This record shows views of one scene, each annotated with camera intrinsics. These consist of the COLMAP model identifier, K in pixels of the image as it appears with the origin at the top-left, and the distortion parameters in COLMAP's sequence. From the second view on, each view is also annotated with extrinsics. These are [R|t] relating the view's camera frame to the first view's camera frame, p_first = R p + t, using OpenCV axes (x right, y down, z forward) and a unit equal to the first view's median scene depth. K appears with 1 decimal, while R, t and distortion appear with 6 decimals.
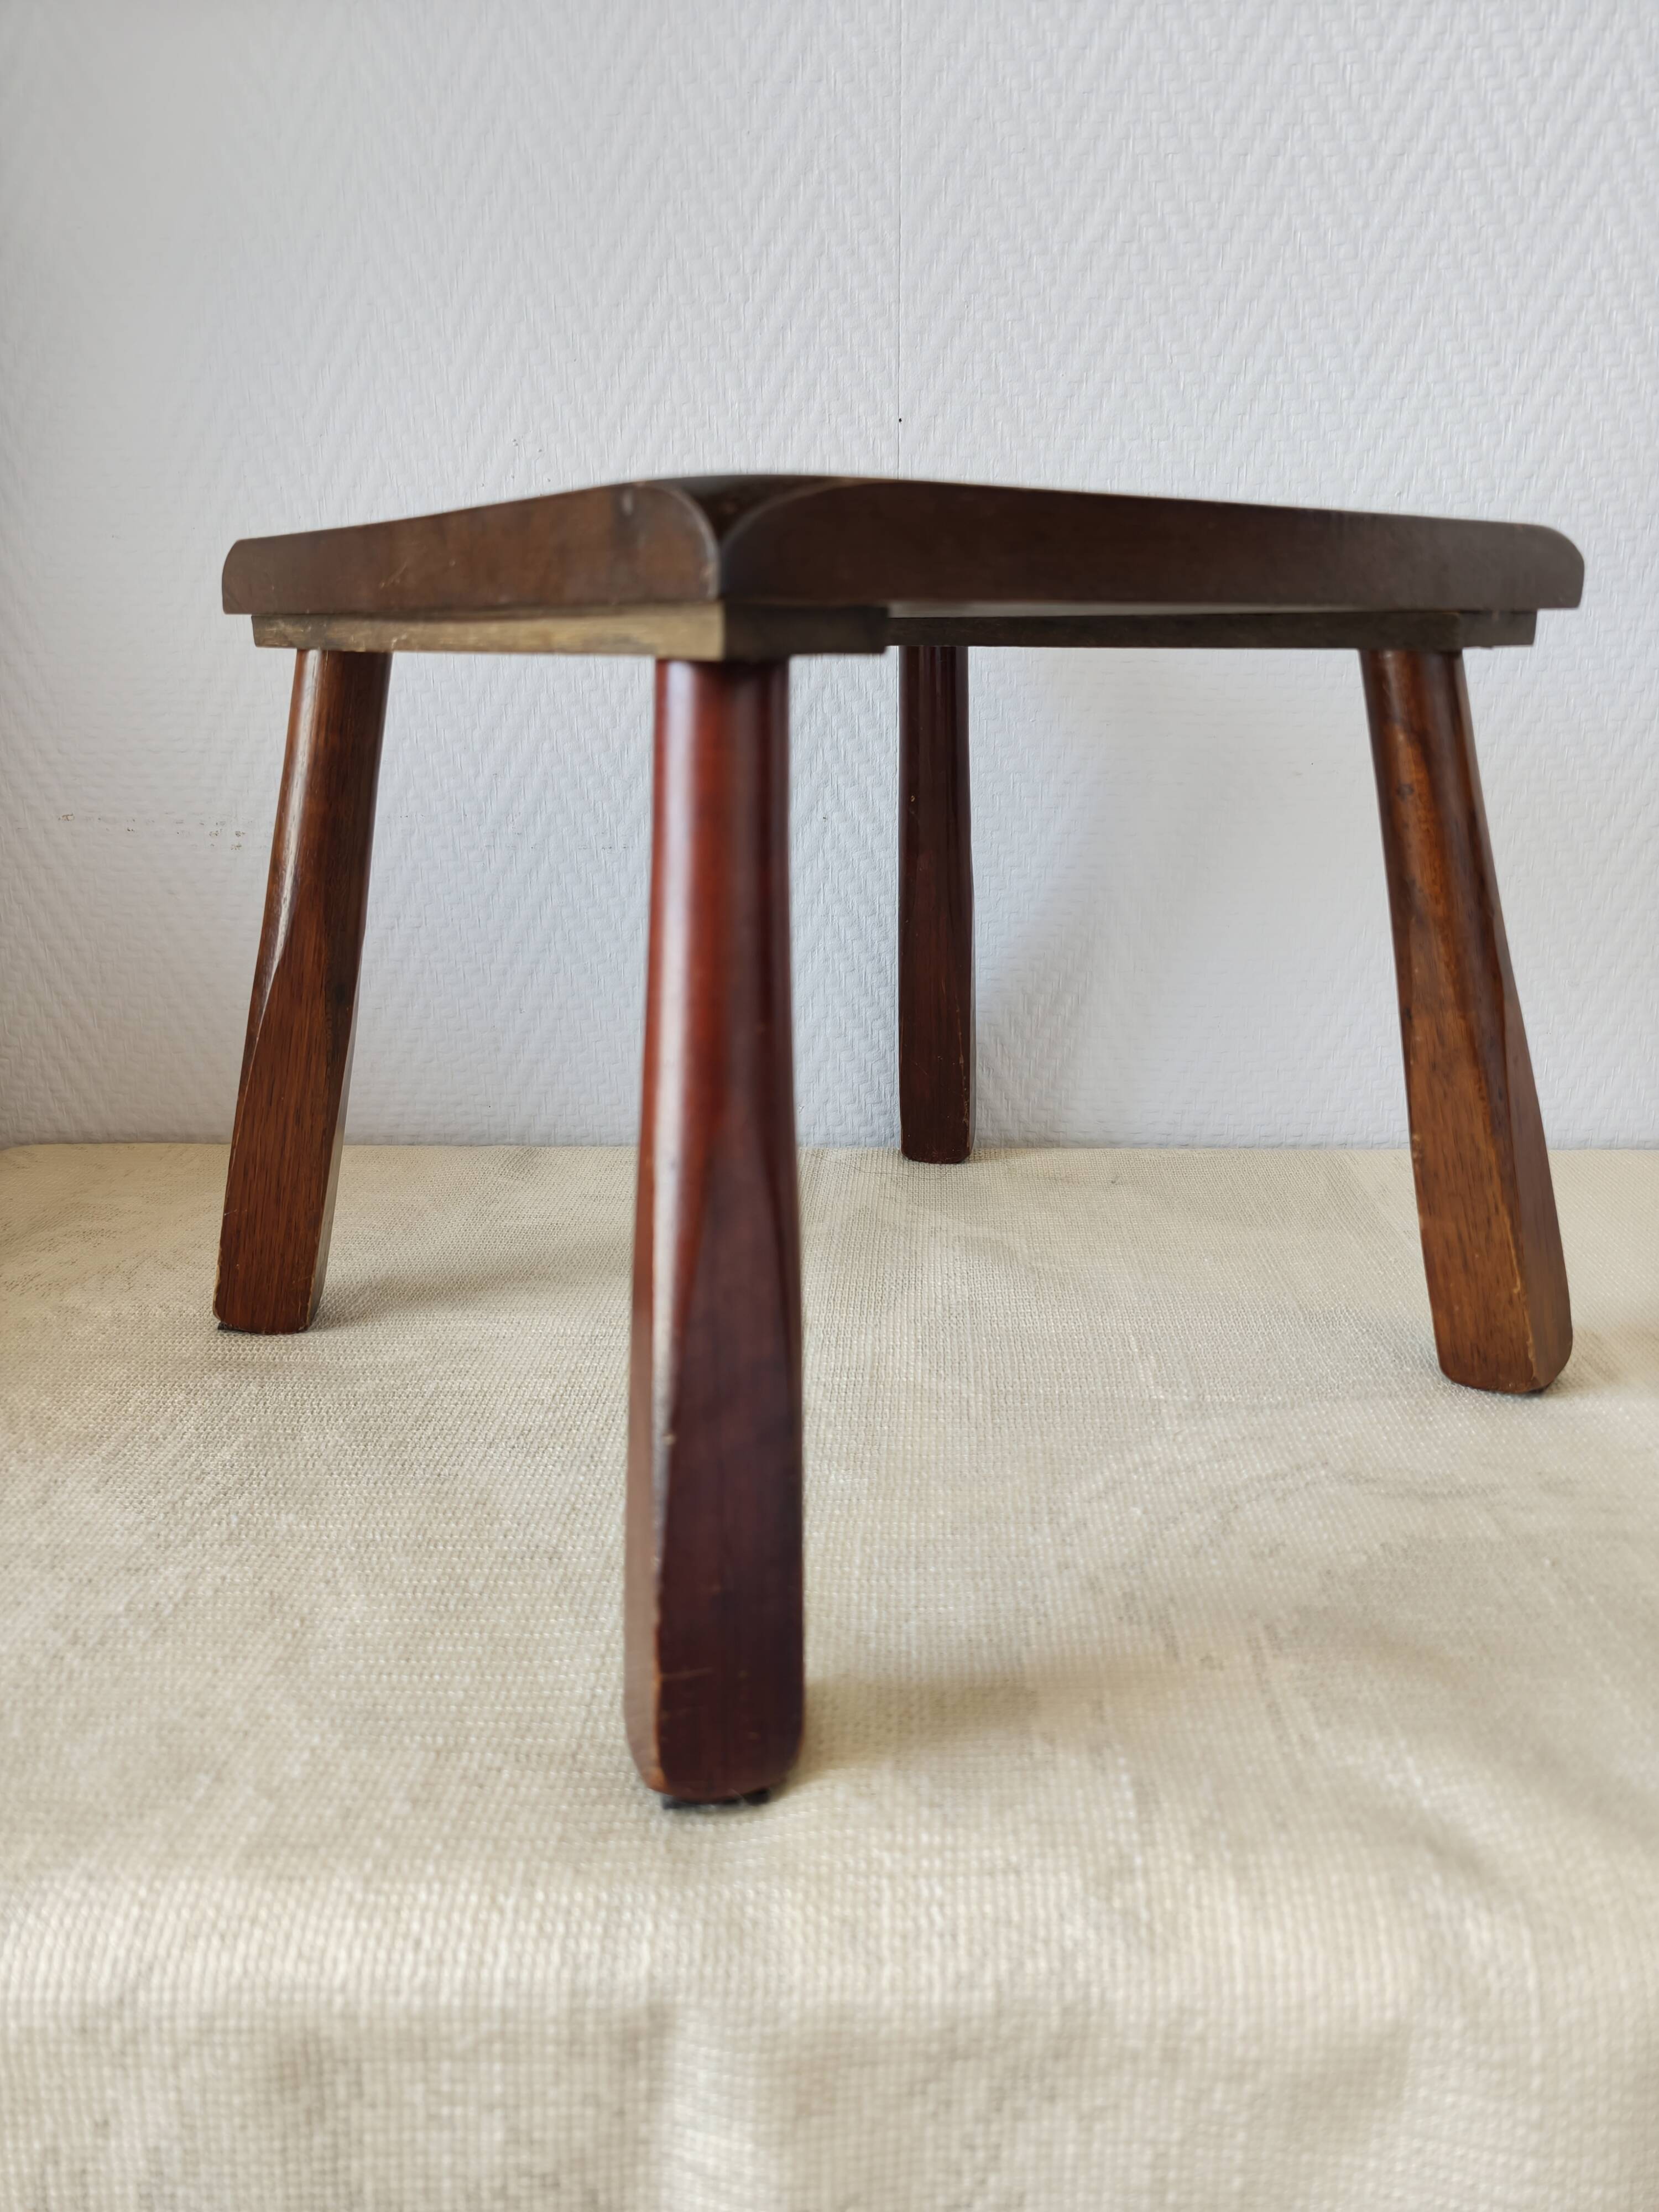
lens RADIAL K [[1599.5, 0, 828.3], [0, 1599.5, 1125.4], [0, 0, 1]] dist [-0.016381, -0.015437]
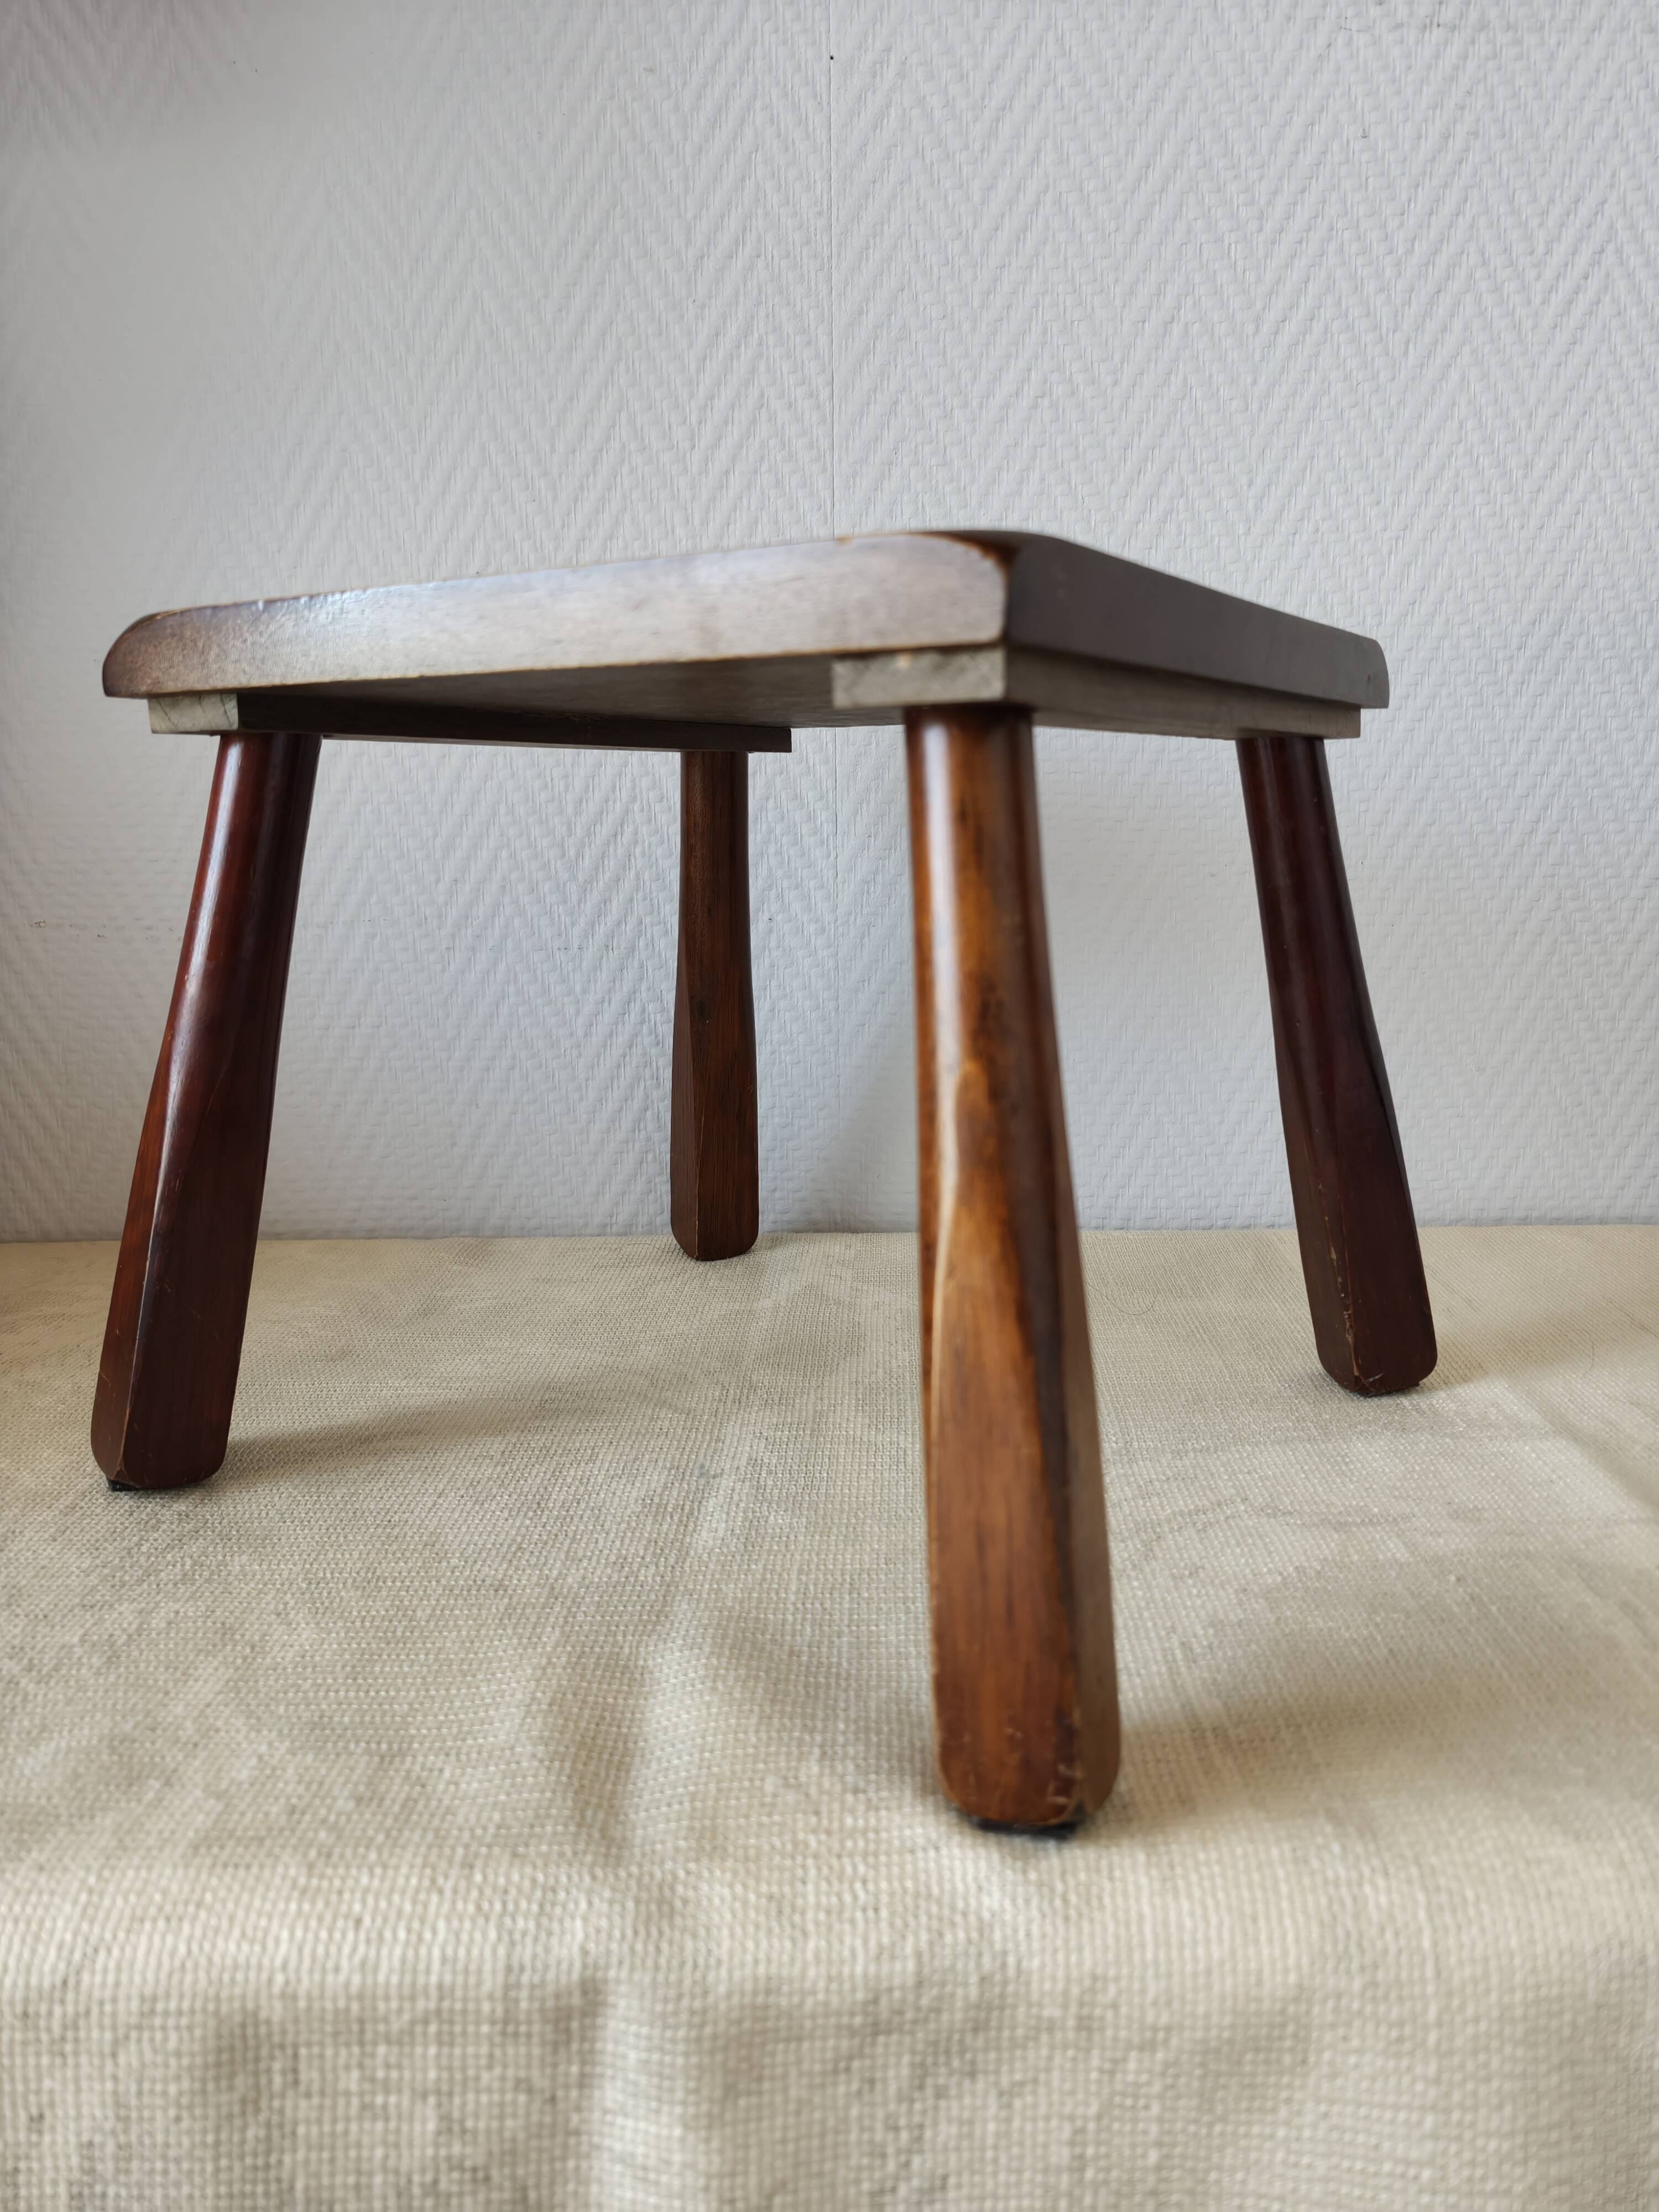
lens RADIAL K [[1599.5, 0, 833.3], [0, 1599.5, 1103.5], [0, 0, 1]] dist [-0.016381, -0.015437]
pose [[0.999634, -0.007659, 0.025961, 0.022503], [0.010321, 0.994522, -0.104013, 0.074578], [-0.025022, 0.104243, 0.994237, -0.073326]]
